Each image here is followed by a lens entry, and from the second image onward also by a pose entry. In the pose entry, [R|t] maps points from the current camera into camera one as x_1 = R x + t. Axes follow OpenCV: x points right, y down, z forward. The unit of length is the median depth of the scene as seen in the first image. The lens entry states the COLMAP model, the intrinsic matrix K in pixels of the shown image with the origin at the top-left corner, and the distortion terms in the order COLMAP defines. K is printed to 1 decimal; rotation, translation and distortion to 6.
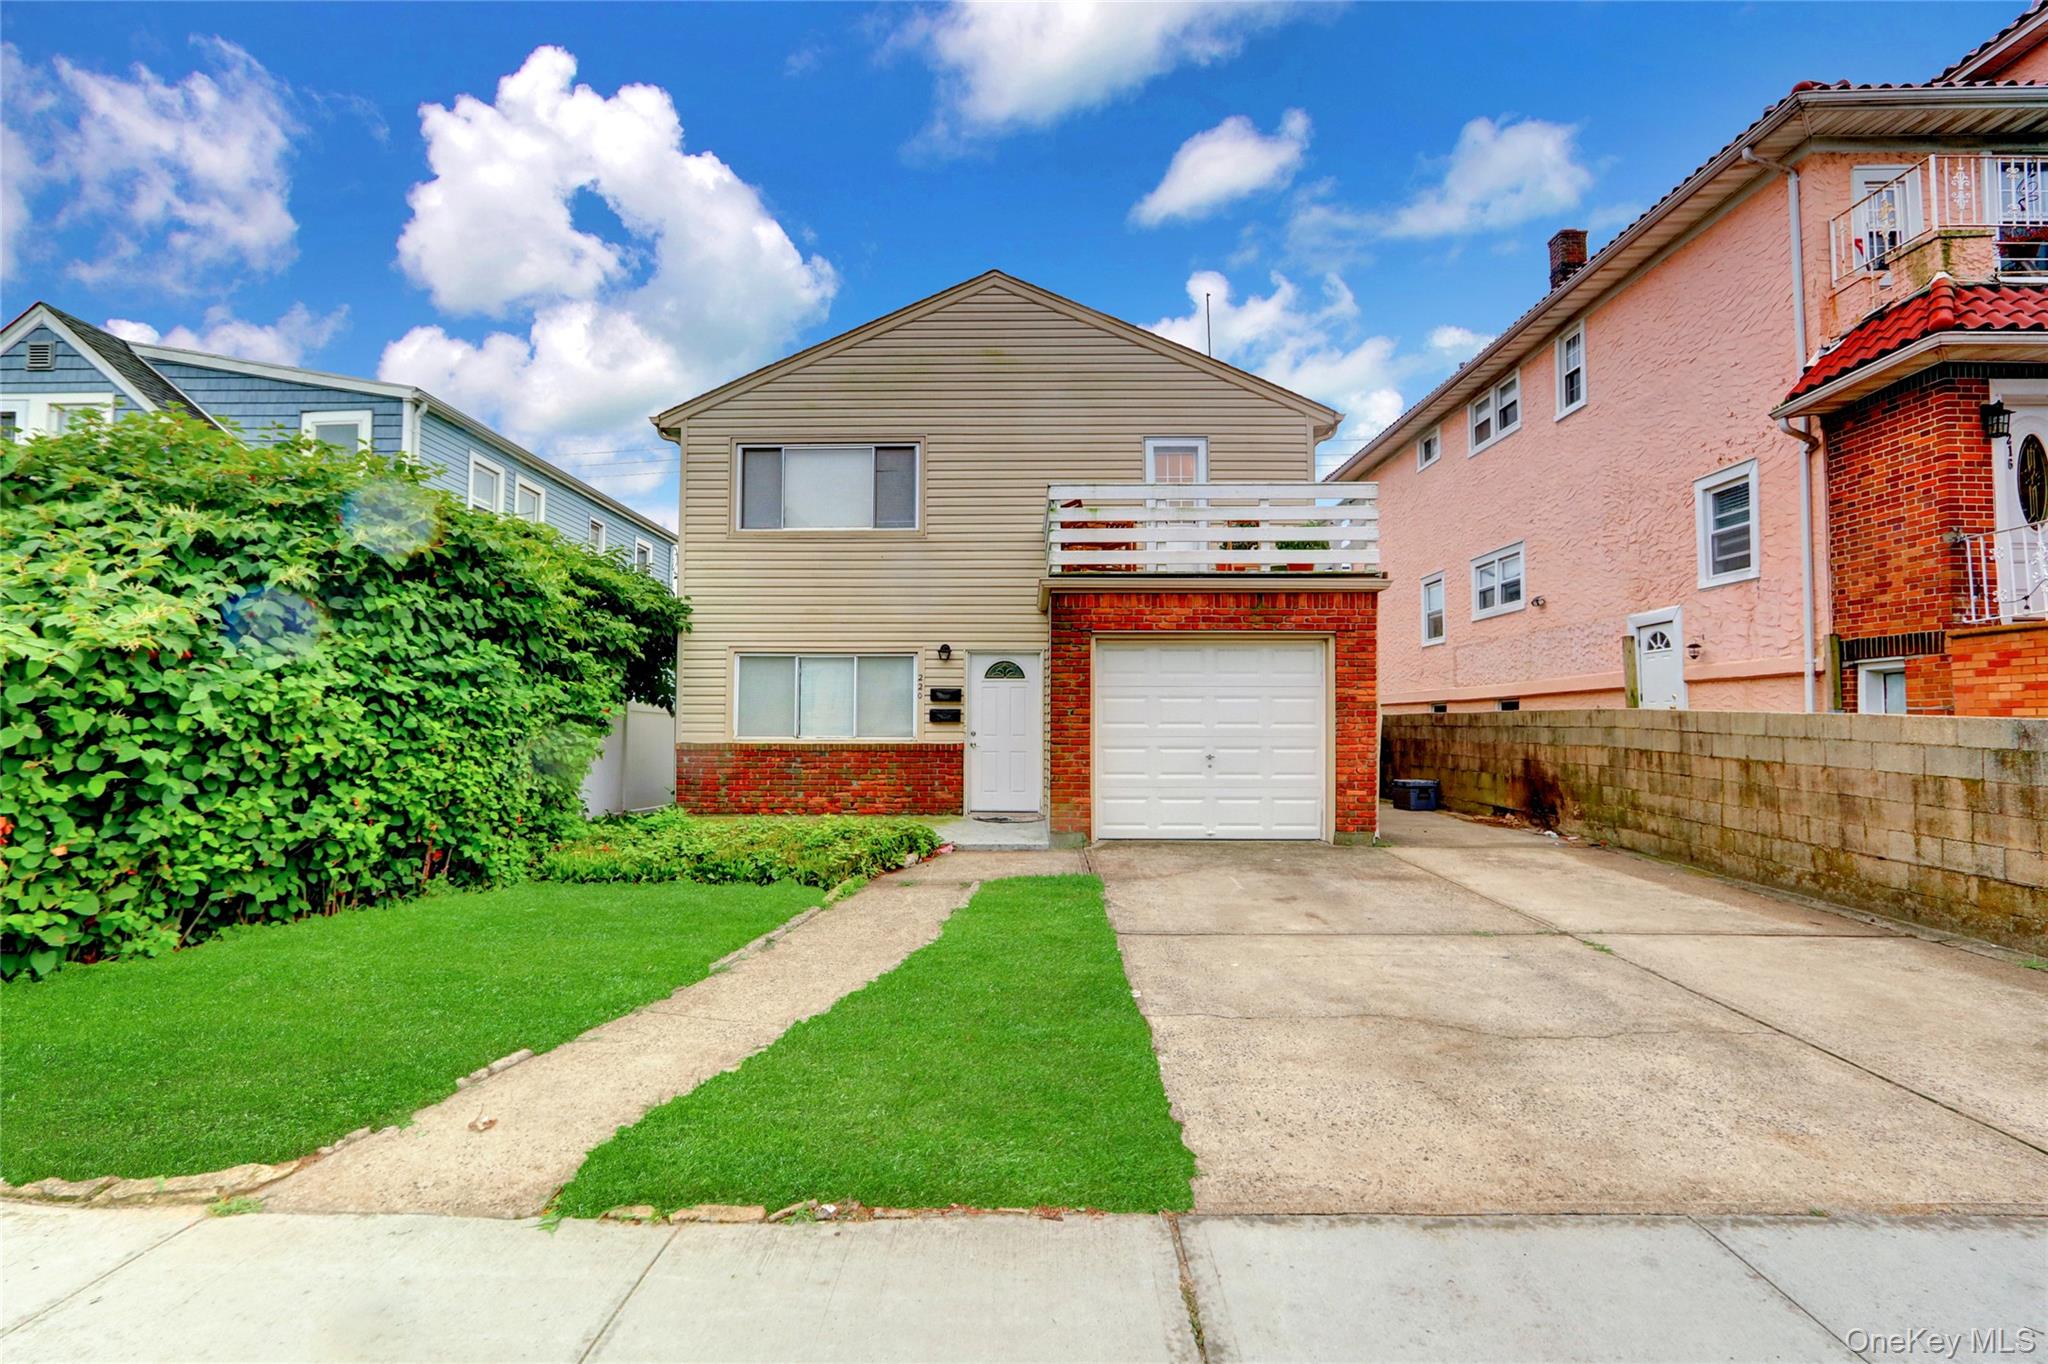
lens RADIAL K [[975.7, 0, 1024.0], [0, 975.7, 682.0], [0, 0, 1]] dist [-0.046101, 0.014056]
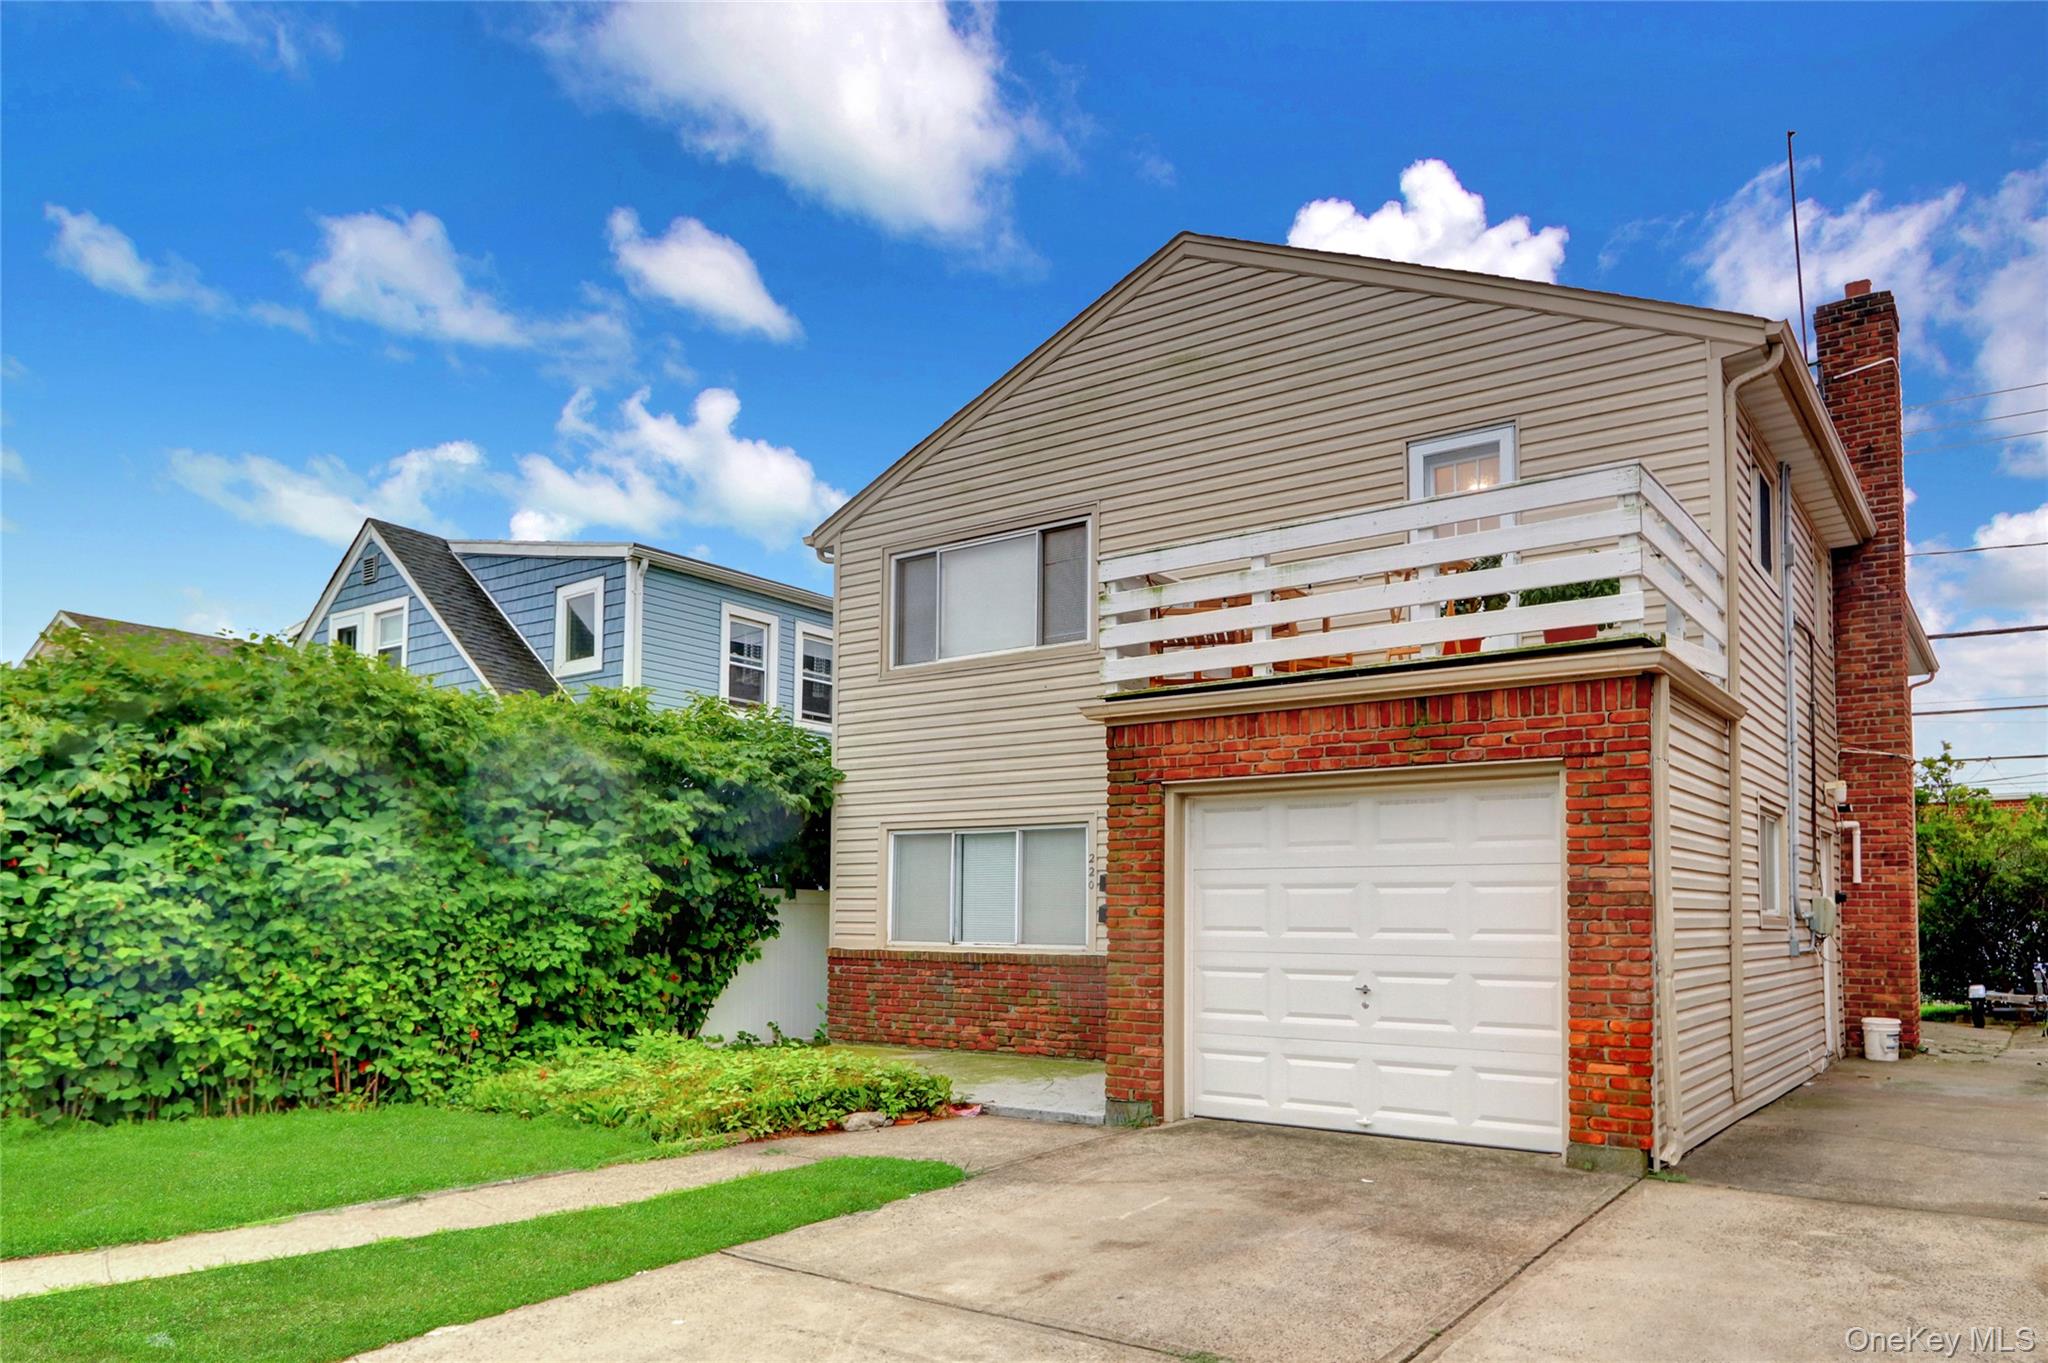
lens RADIAL K [[1388.8, 0, 1024.7], [0, 1388.8, 857.9], [0, 0, 1]] dist [-0.037264, 0.001888]
pose [[0.807499, -0.021732, -0.589469, 0.514709], [0.022589, 0.999727, -0.005913, -0.000394], [0.589437, -0.008541, 0.807769, 0.224374]]
